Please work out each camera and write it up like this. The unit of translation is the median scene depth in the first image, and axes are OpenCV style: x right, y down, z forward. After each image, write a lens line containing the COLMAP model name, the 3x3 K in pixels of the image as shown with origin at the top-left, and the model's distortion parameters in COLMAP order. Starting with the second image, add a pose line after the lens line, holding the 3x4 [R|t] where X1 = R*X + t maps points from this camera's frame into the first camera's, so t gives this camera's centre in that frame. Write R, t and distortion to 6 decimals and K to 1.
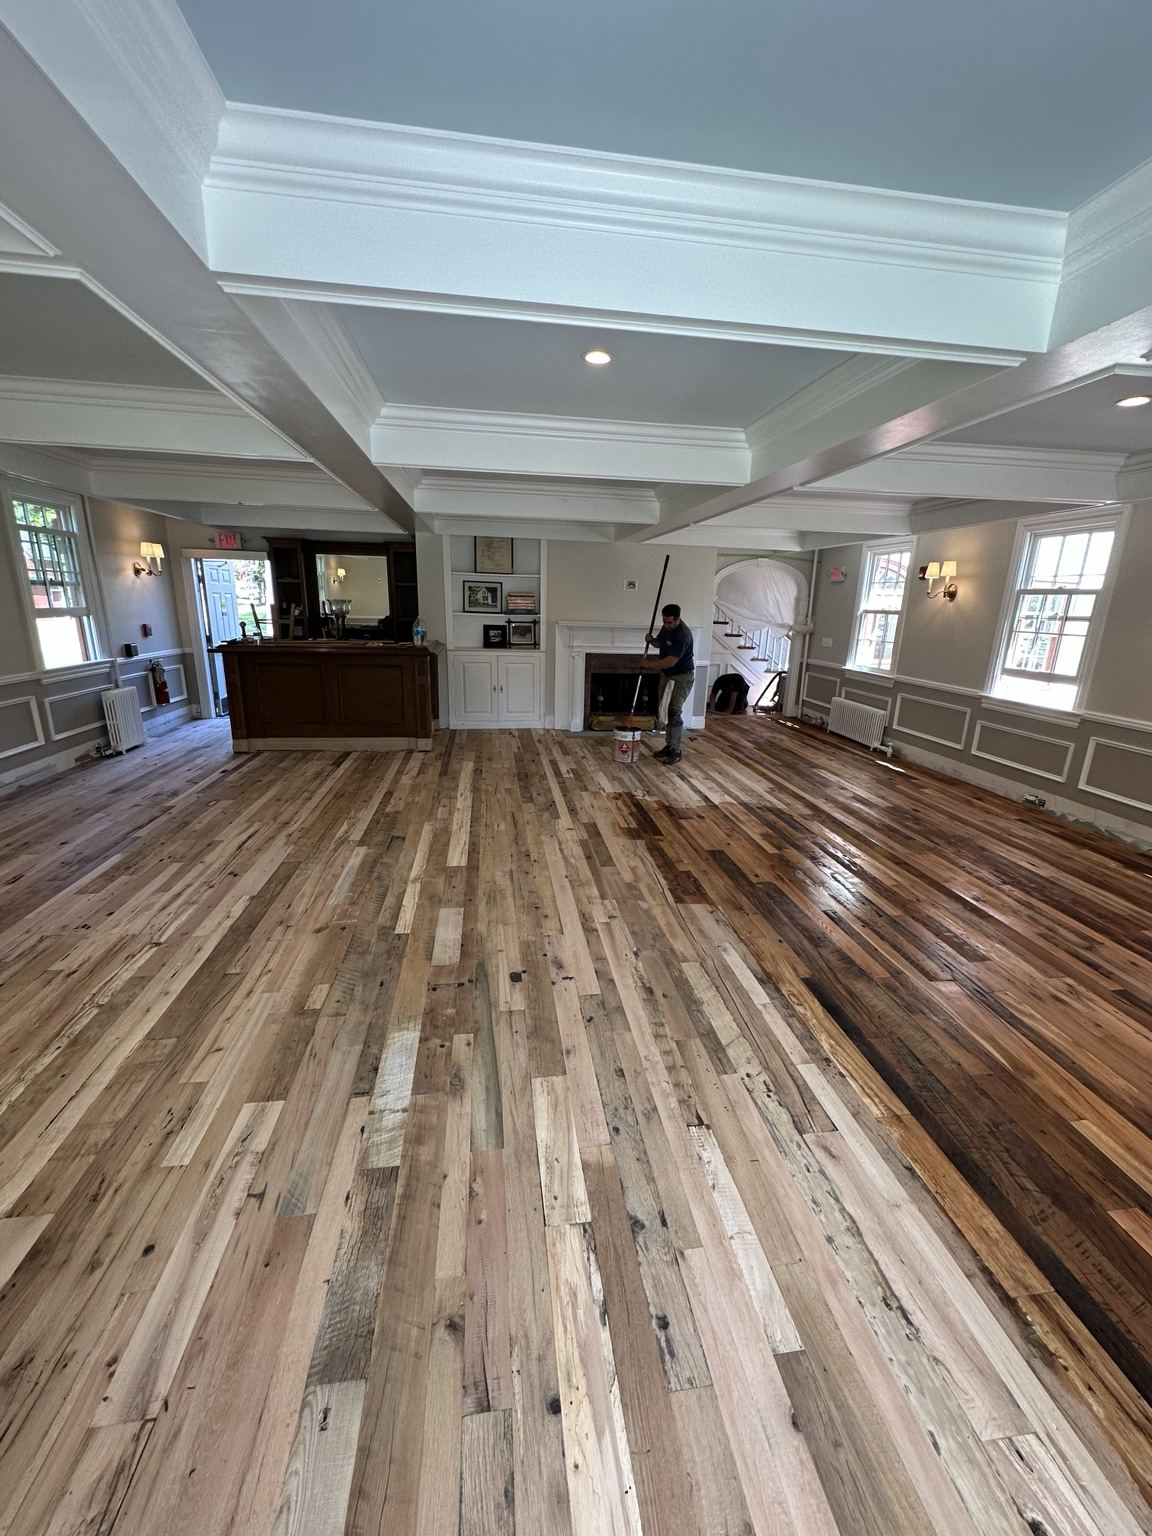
lens RADIAL K [[610.9, 0, 576.0], [0, 610.9, 768.0], [0, 0, 1]] dist [-0.000190, 0.000510]
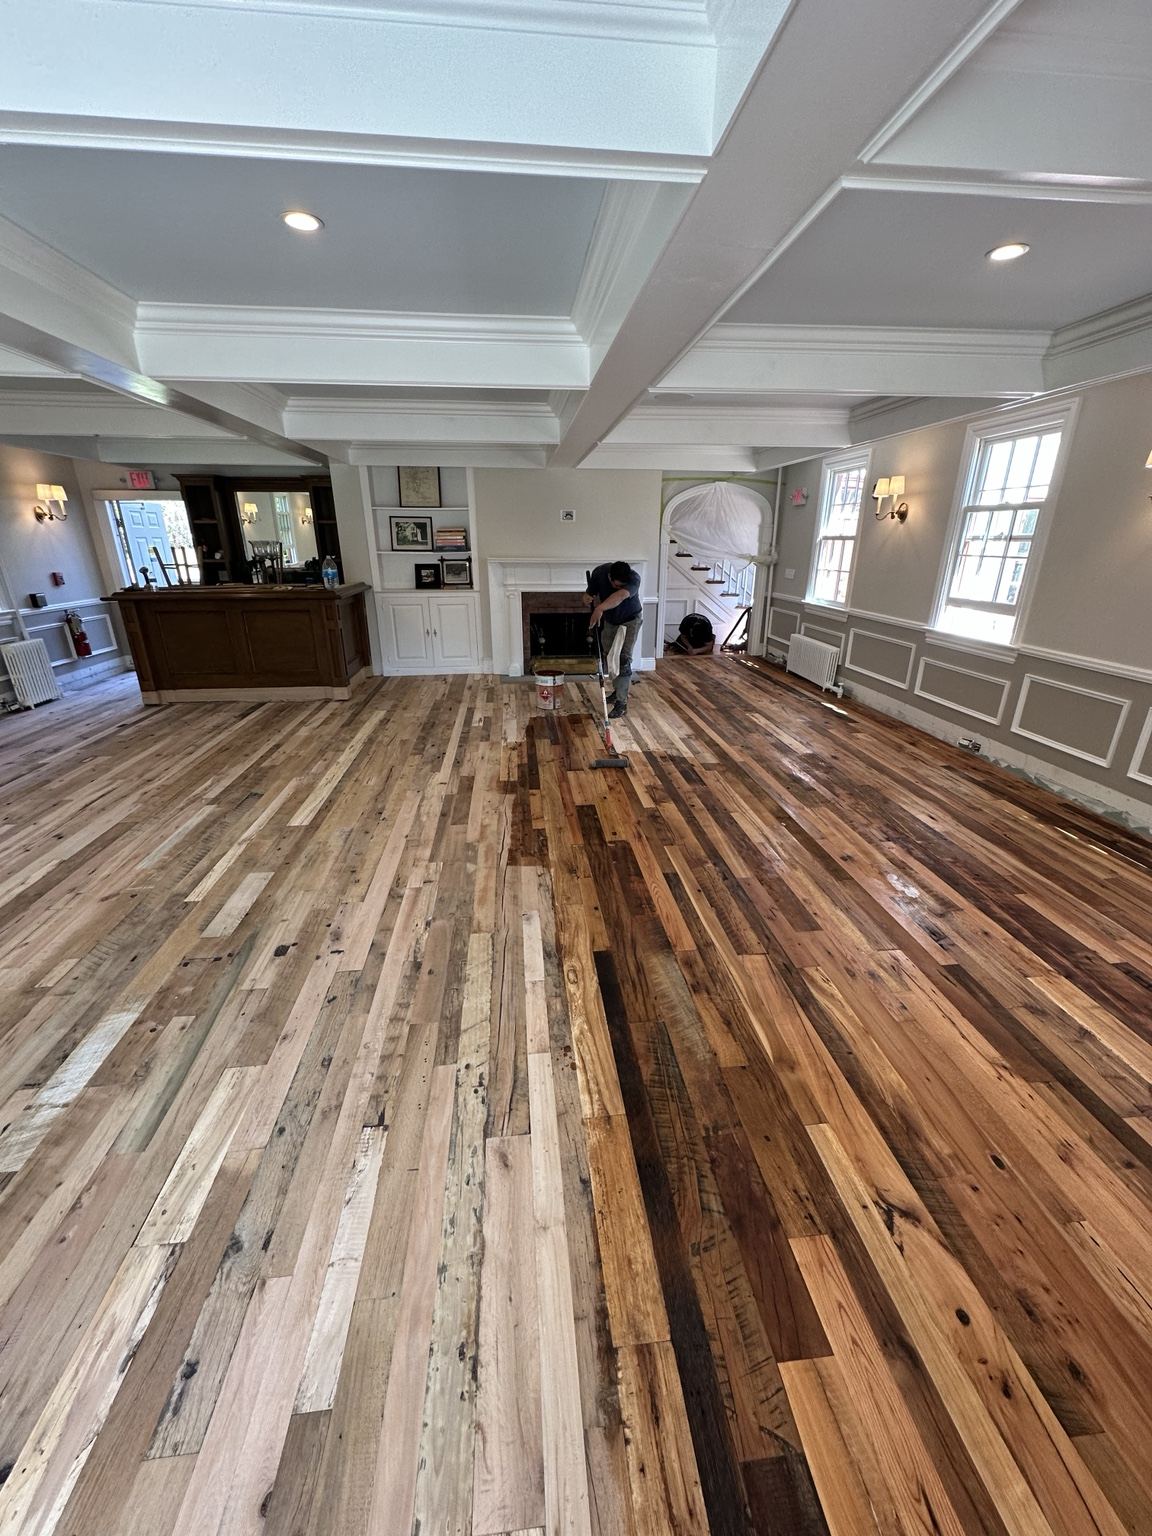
lens RADIAL K [[610.9, 0, 576.0], [0, 610.9, 768.0], [0, 0, 1]] dist [-0.000190, 0.000510]
pose [[0.998965, -0.011891, -0.043905, 0.239009], [0.015935, 0.995544, 0.092941, -0.007757], [0.042604, -0.093544, 0.994703, 0.074921]]
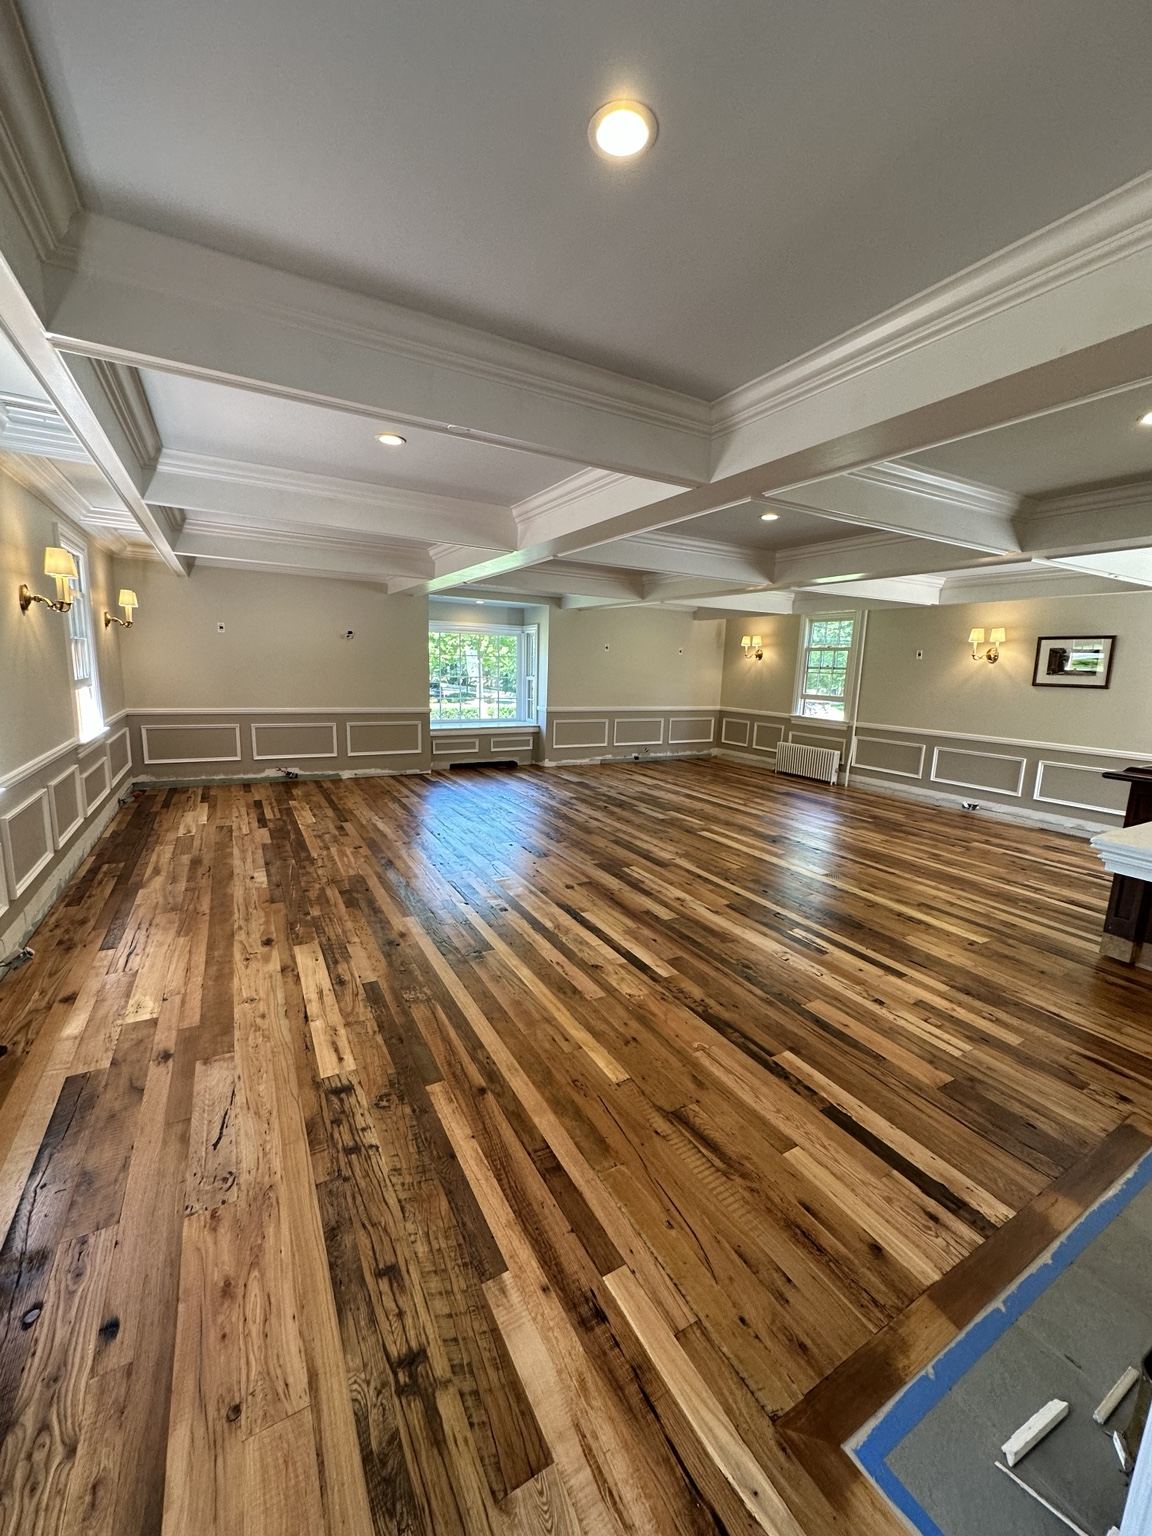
lens RADIAL K [[610.9, 0, 576.0], [0, 610.9, 768.0], [0, 0, 1]] dist [-0.000190, 0.000510]
pose [[-0.929835, -0.000203, -0.367977, 0.569082], [-0.154721, 0.907525, 0.390461, -0.463721], [0.333869, 0.419998, -0.843880, 1.829417]]
